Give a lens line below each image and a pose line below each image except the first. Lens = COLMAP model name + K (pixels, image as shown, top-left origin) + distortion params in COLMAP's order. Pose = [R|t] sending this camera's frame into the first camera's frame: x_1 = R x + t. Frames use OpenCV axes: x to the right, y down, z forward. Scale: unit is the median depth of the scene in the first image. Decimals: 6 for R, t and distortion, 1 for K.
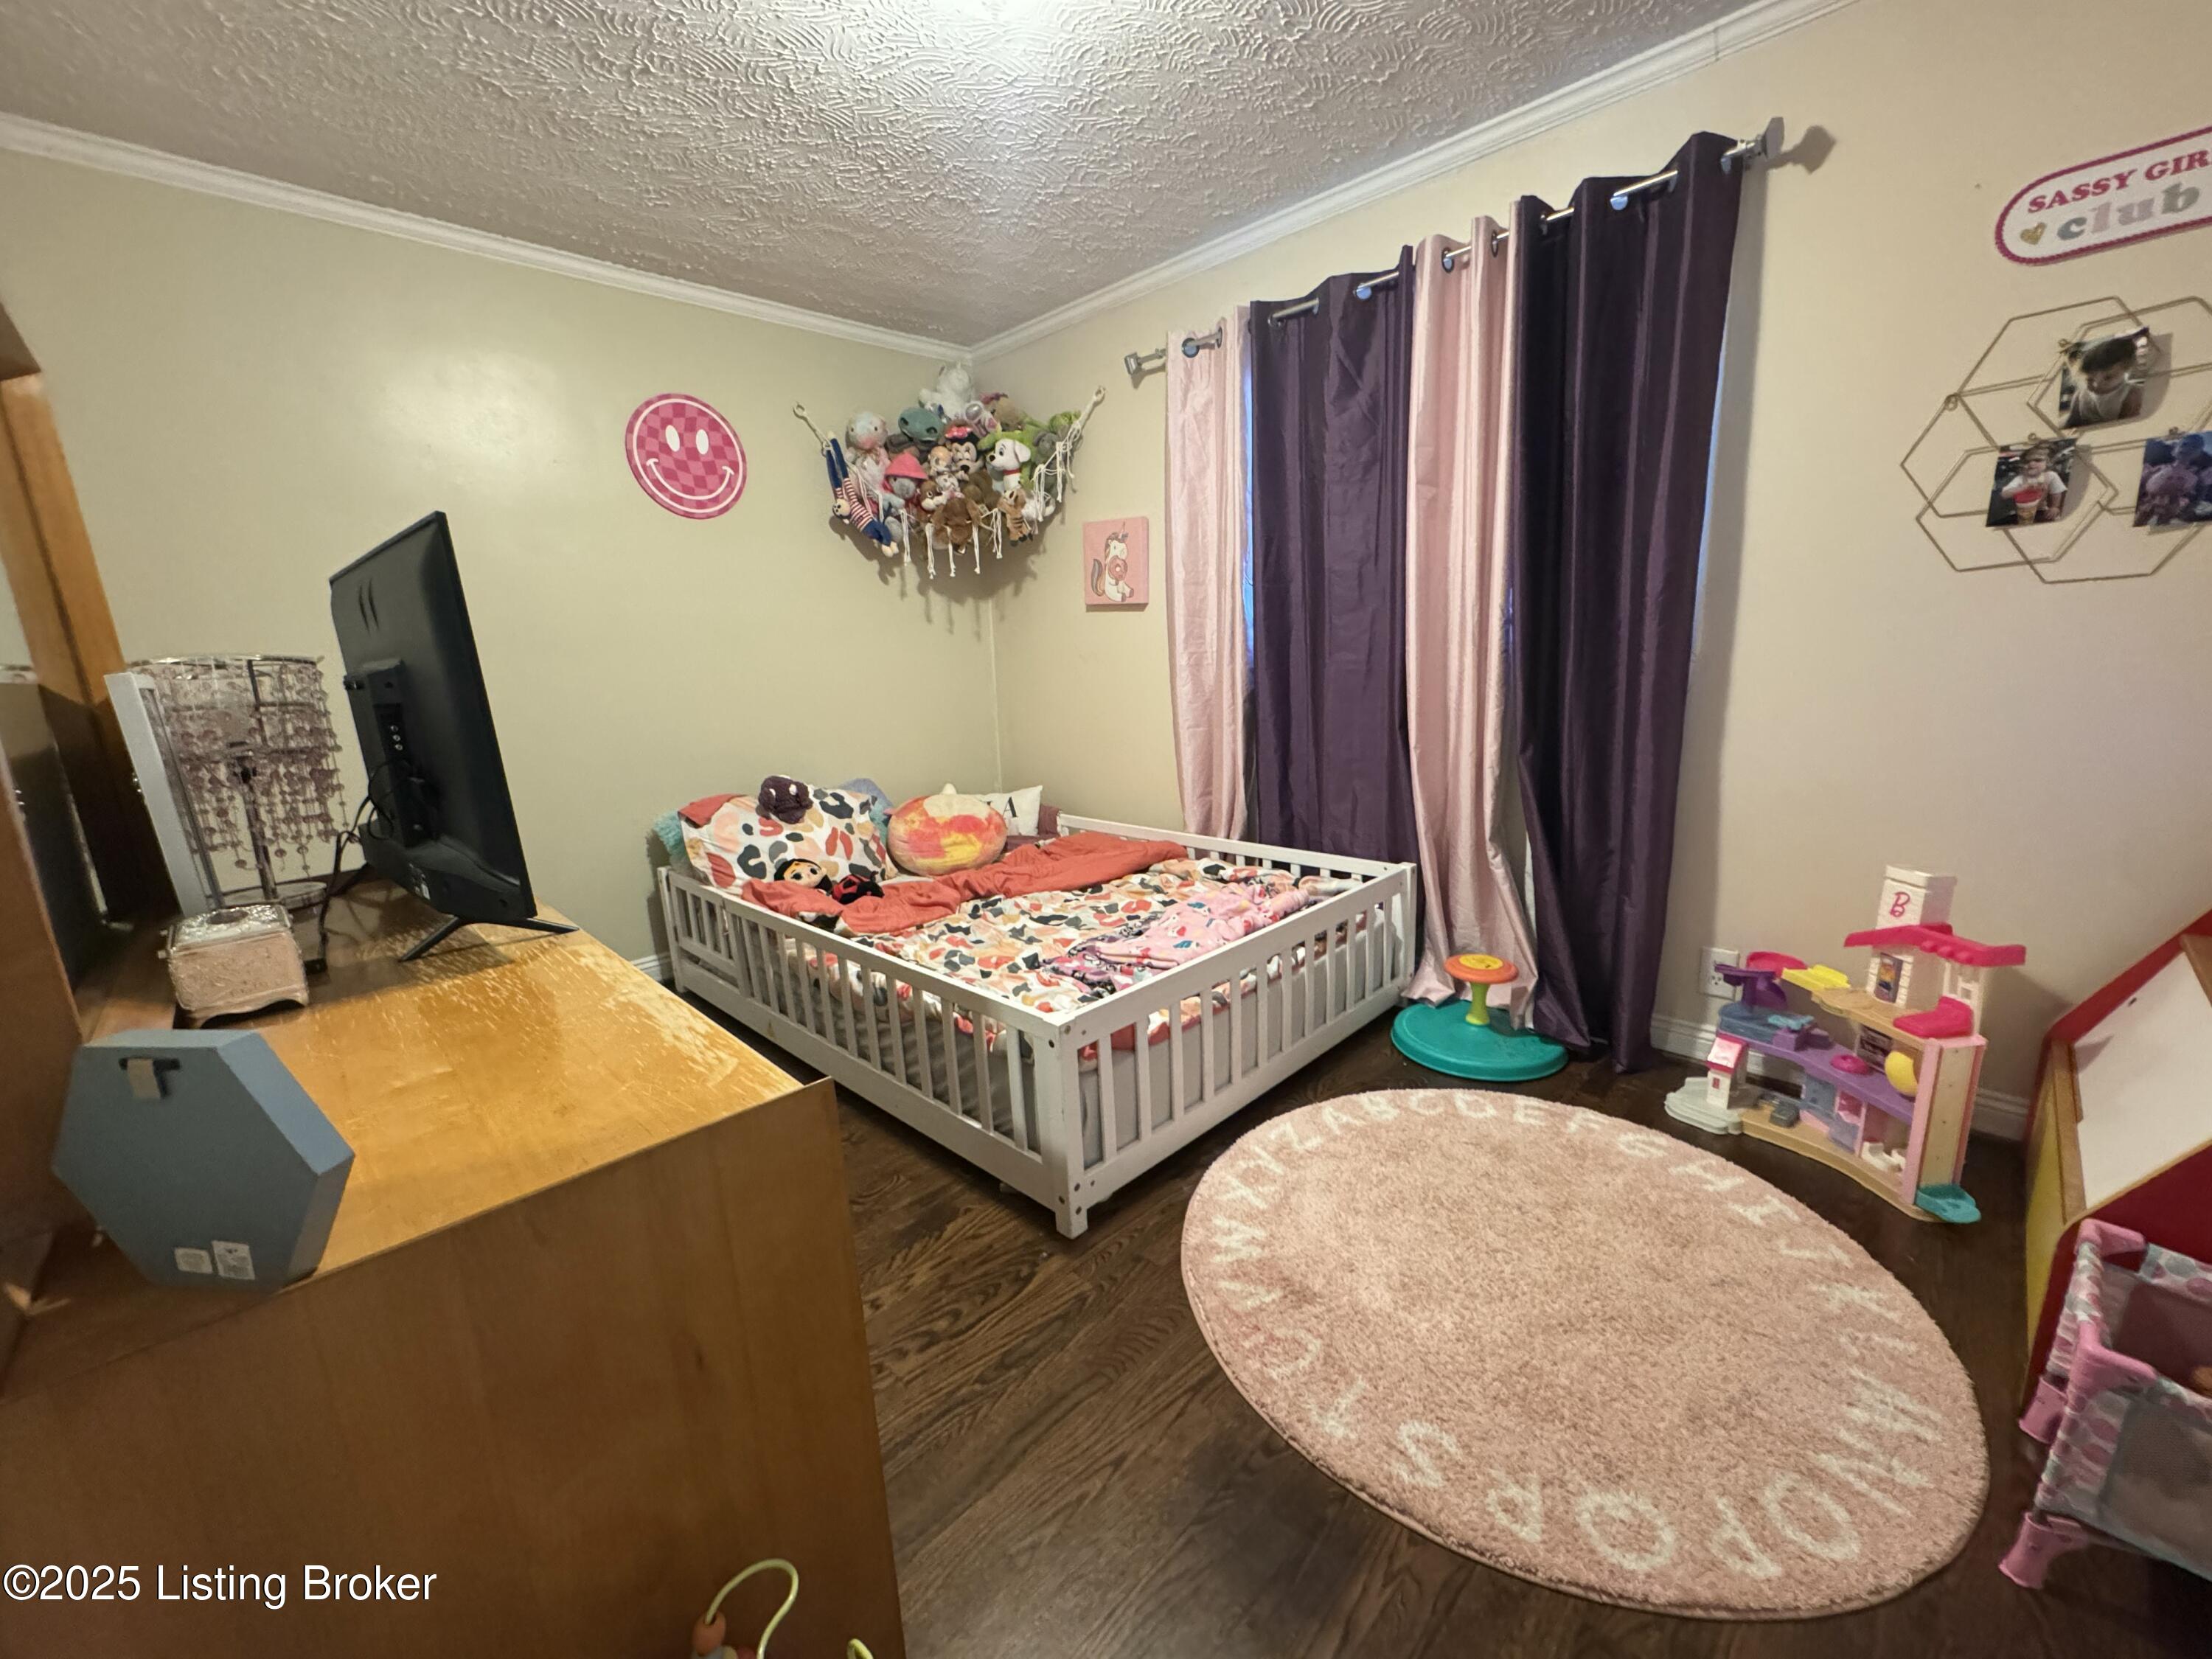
lens RADIAL K [[880.3, 0, 1102.2], [0, 880.3, 831.1], [0, 0, 1]] dist [-0.004253, 0.000665]
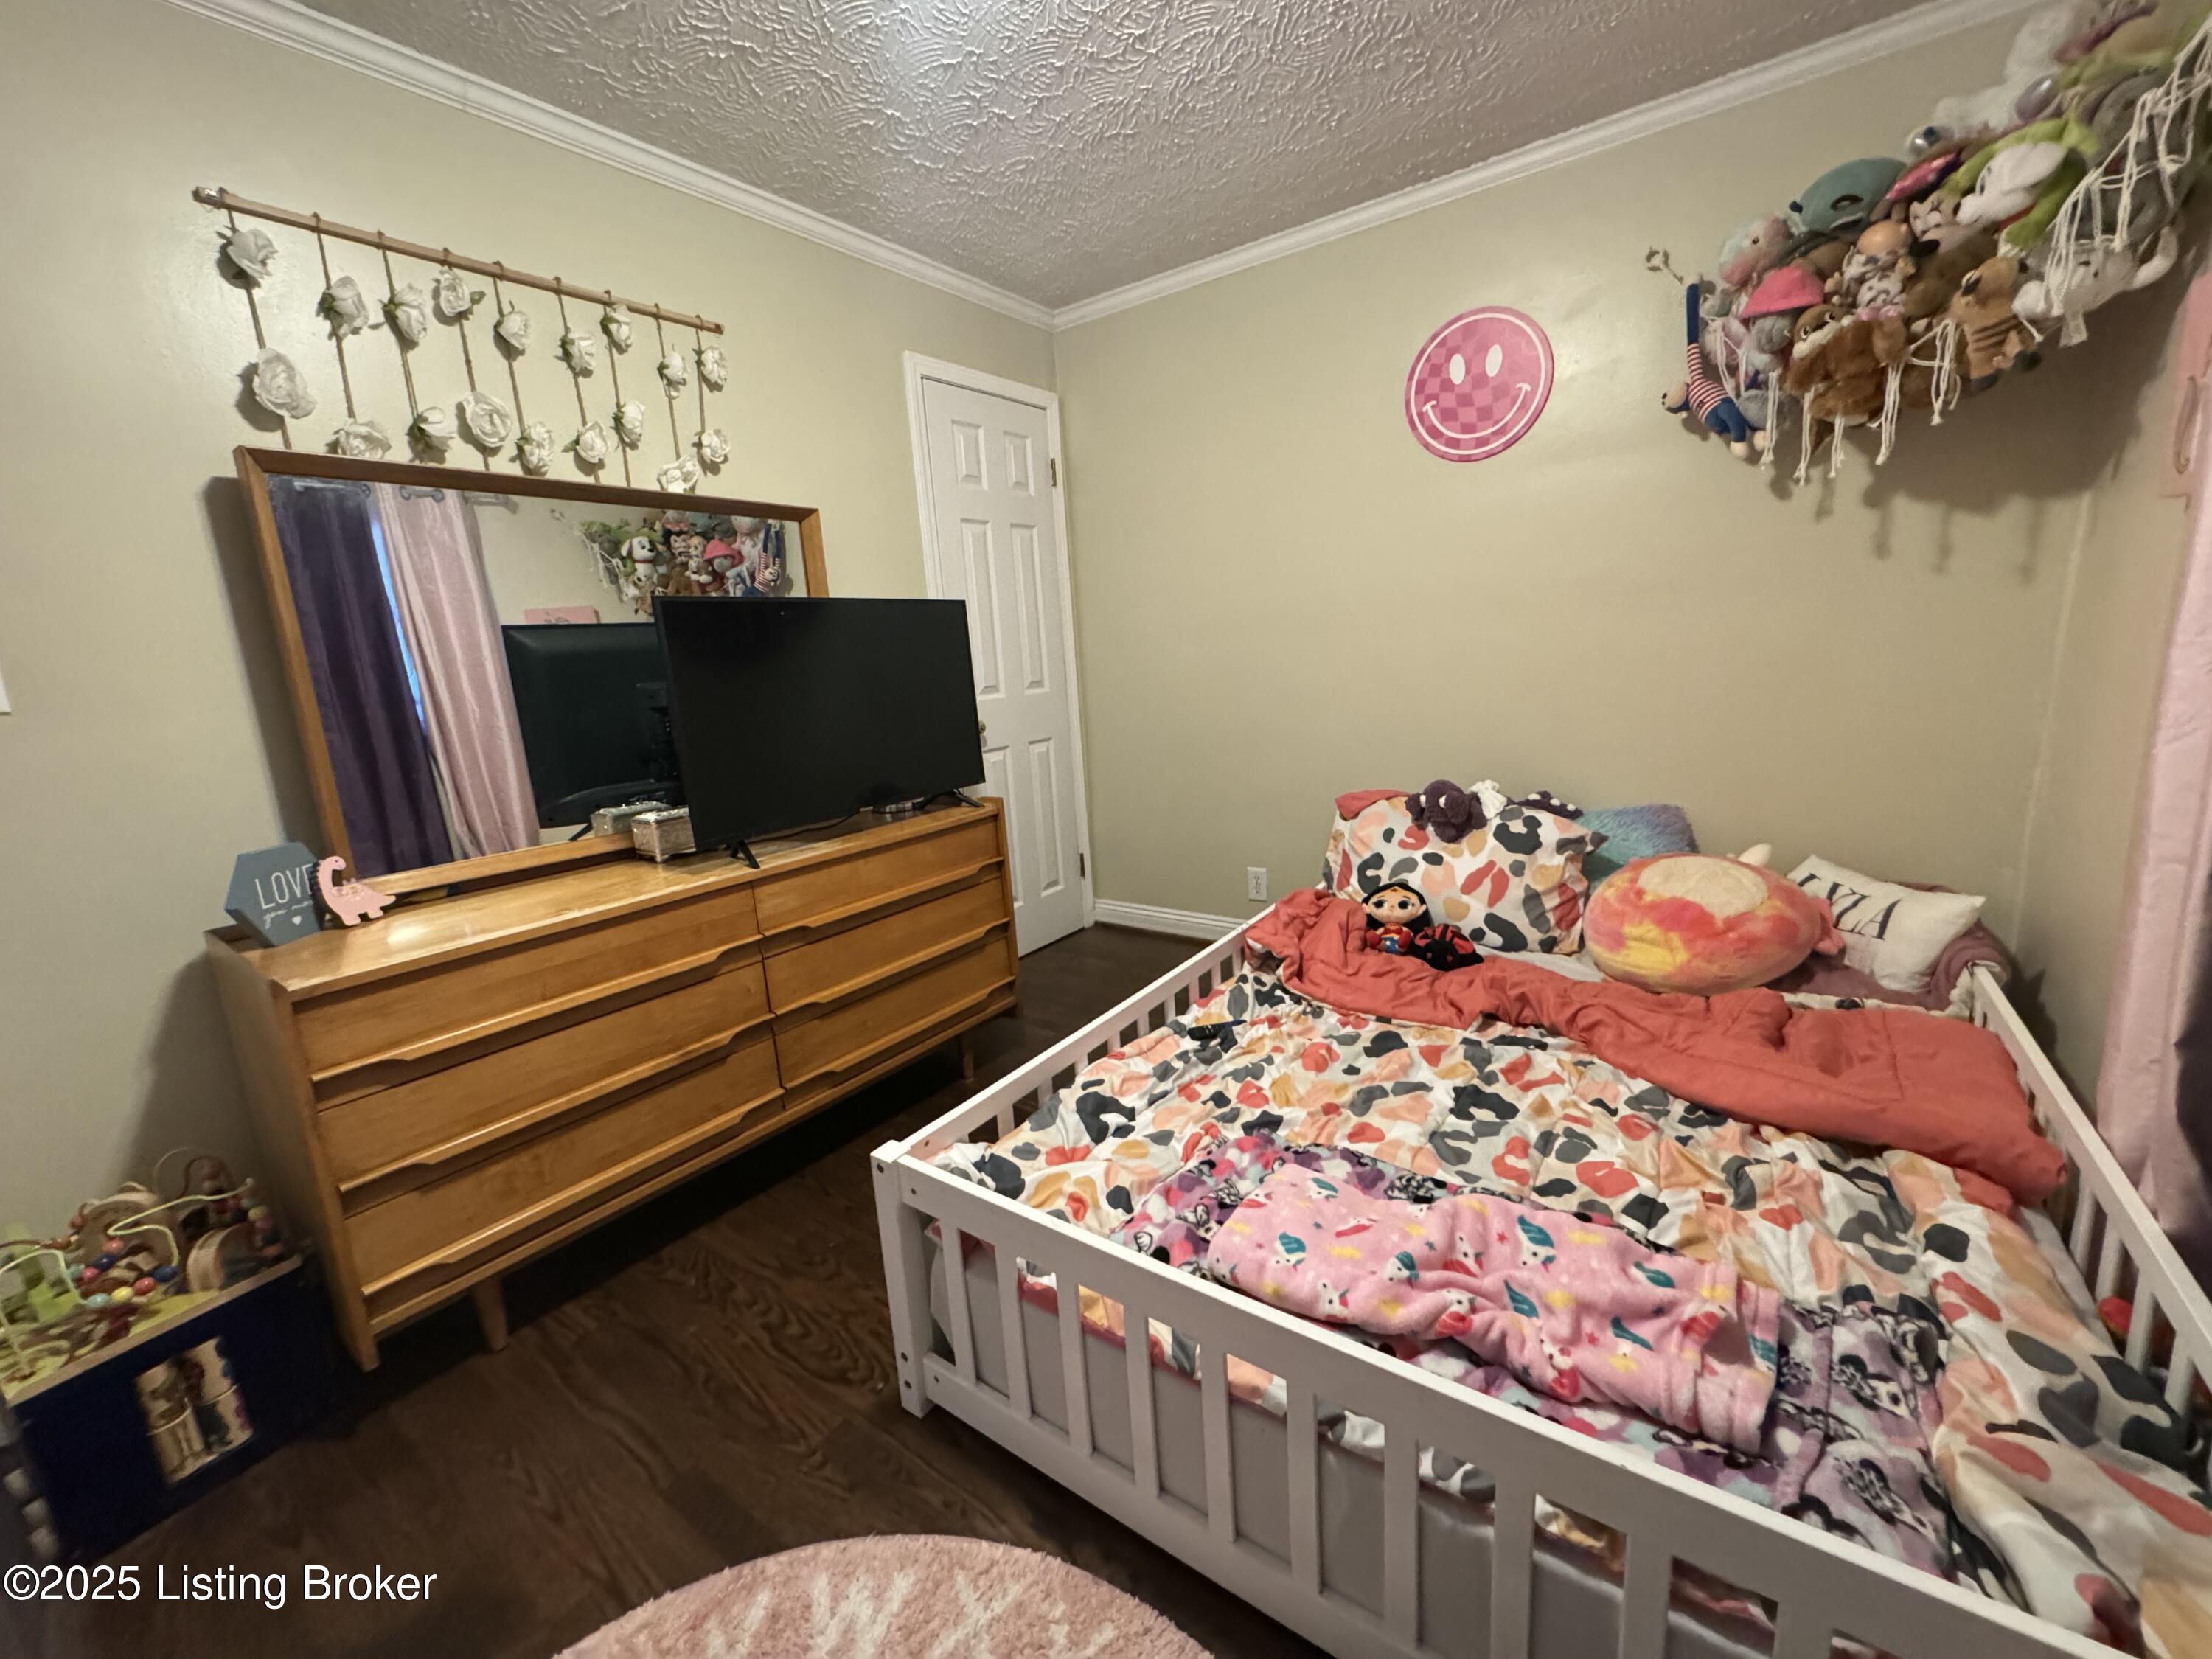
lens RADIAL K [[880.3, 0, 1103.3], [0, 880.3, 830.4], [0, 0, 1]] dist [-0.004253, 0.000665]
pose [[0.162746, 0.233505, -0.958639, 0.372146], [-0.148964, 0.966270, 0.210074, -0.143849], [0.975358, 0.108614, 0.192040, 0.550686]]
